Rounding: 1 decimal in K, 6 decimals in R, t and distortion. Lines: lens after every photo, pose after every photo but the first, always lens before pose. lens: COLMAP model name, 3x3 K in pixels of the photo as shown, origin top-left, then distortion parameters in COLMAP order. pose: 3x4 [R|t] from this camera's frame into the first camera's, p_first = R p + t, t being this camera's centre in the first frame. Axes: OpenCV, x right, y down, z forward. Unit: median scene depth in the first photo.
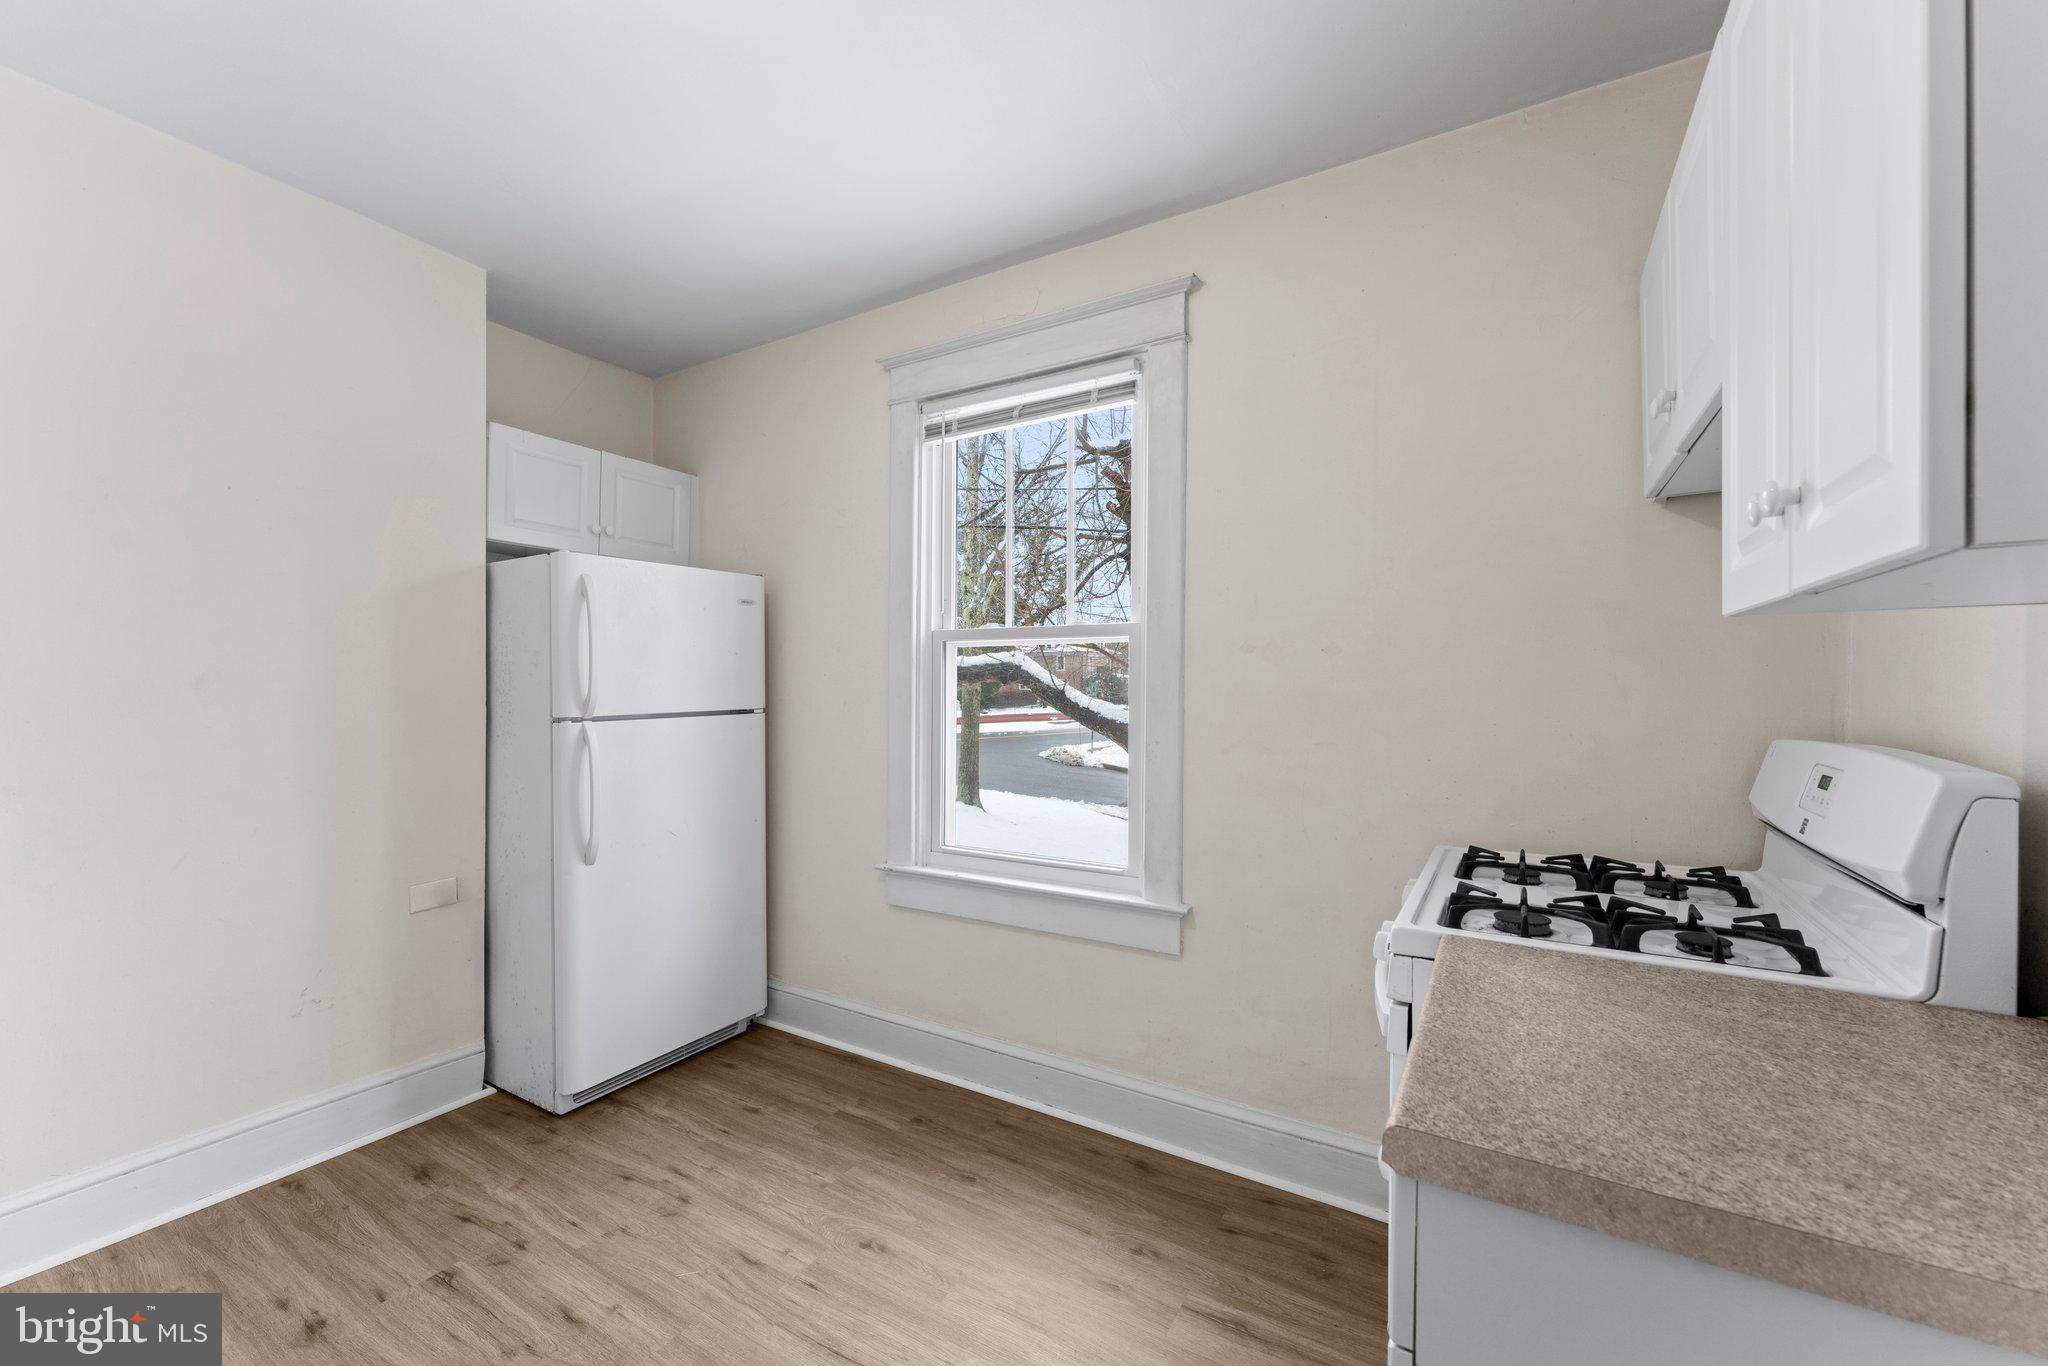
lens RADIAL K [[824.4, 0, 1019.2], [0, 824.4, 678.3], [0, 0, 1]] dist [-0.000318, -0.000597]
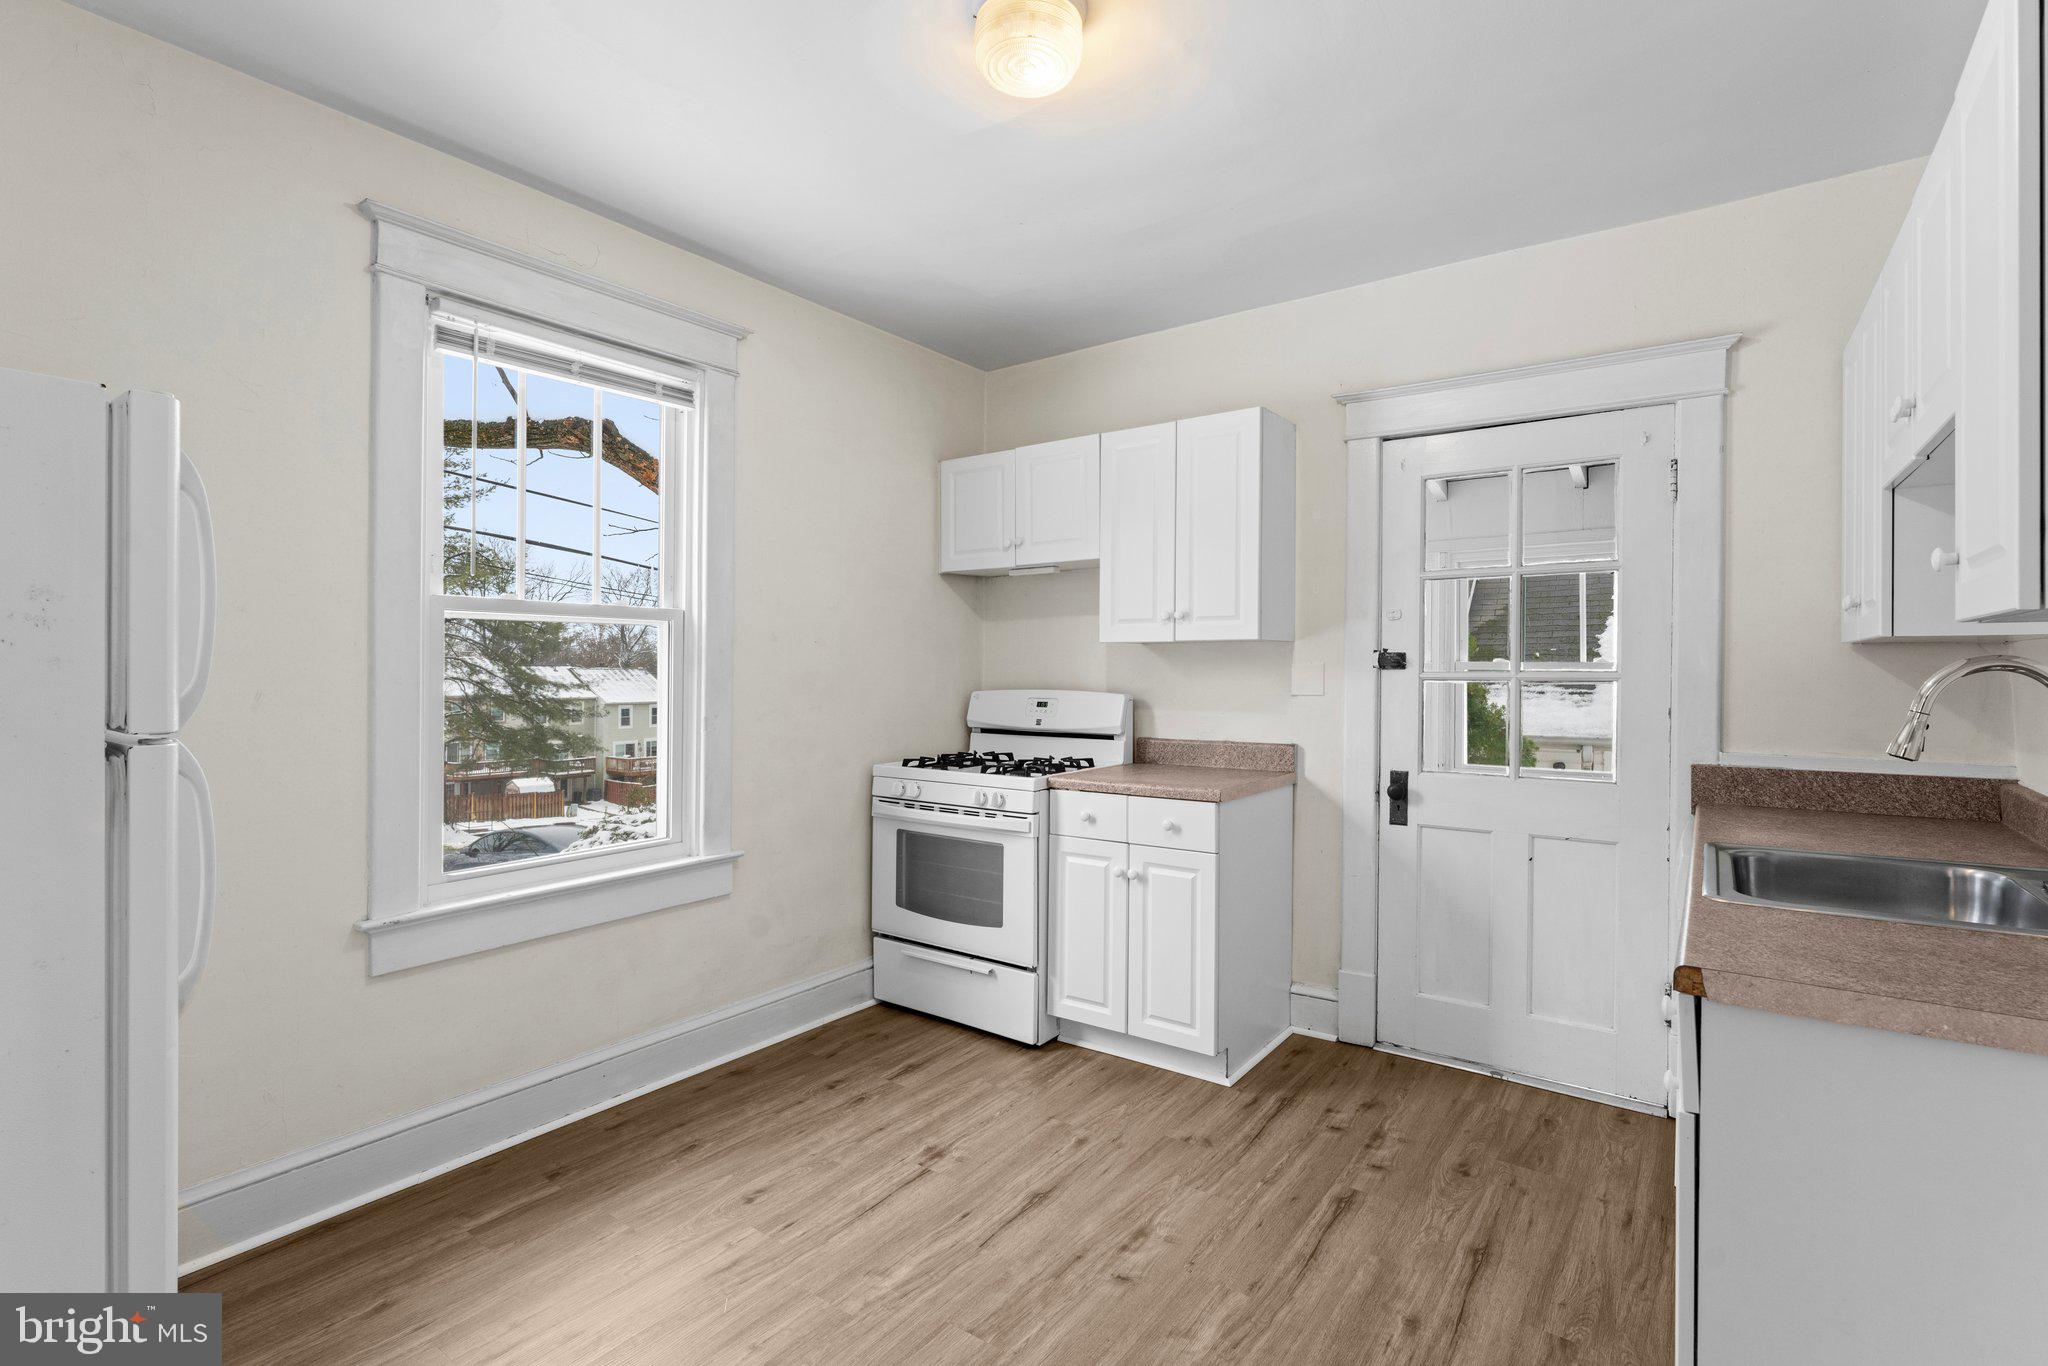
lens RADIAL K [[962.0, 0, 1022.4], [0, 962.0, 668.3], [0, 0, 1]] dist [0.000380, -0.000358]
pose [[0.079678, -0.001061, 0.996820, -1.128397], [-0.006918, 0.999975, 0.001618, 0.005689], [-0.996797, -0.007025, 0.079669, 0.459681]]
